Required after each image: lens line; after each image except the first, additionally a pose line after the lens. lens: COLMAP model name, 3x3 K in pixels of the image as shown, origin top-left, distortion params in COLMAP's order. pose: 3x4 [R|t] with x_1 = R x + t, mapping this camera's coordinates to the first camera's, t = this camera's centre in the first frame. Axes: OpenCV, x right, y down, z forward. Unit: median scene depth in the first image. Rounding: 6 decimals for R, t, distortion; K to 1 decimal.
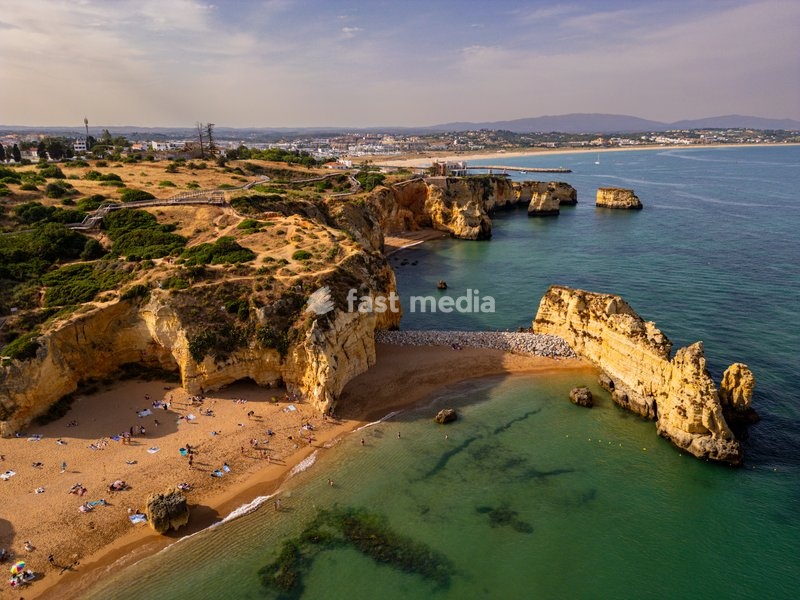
lens RADIAL K [[556.0, 0, 400.0], [0, 556.0, 300.0], [0, 0, 1]] dist [0.062354, -0.057925]
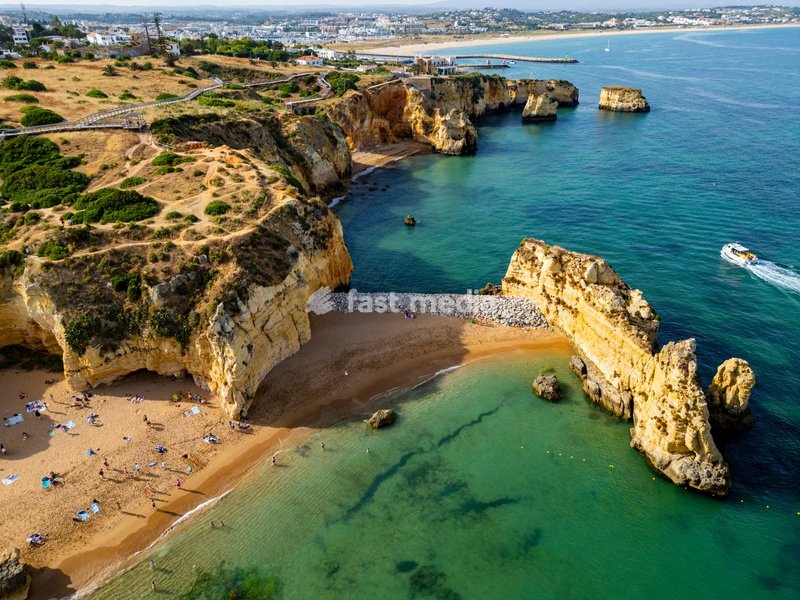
lens RADIAL K [[556.0, 0, 400.0], [0, 556.0, 300.0], [0, 0, 1]] dist [0.062354, -0.057925]
pose [[0.999994, -0.003364, 0.000714, 0.088796], [0.003177, 0.983164, 0.182698, -0.095966], [-0.001317, -0.182695, 0.983169, 0.169611]]
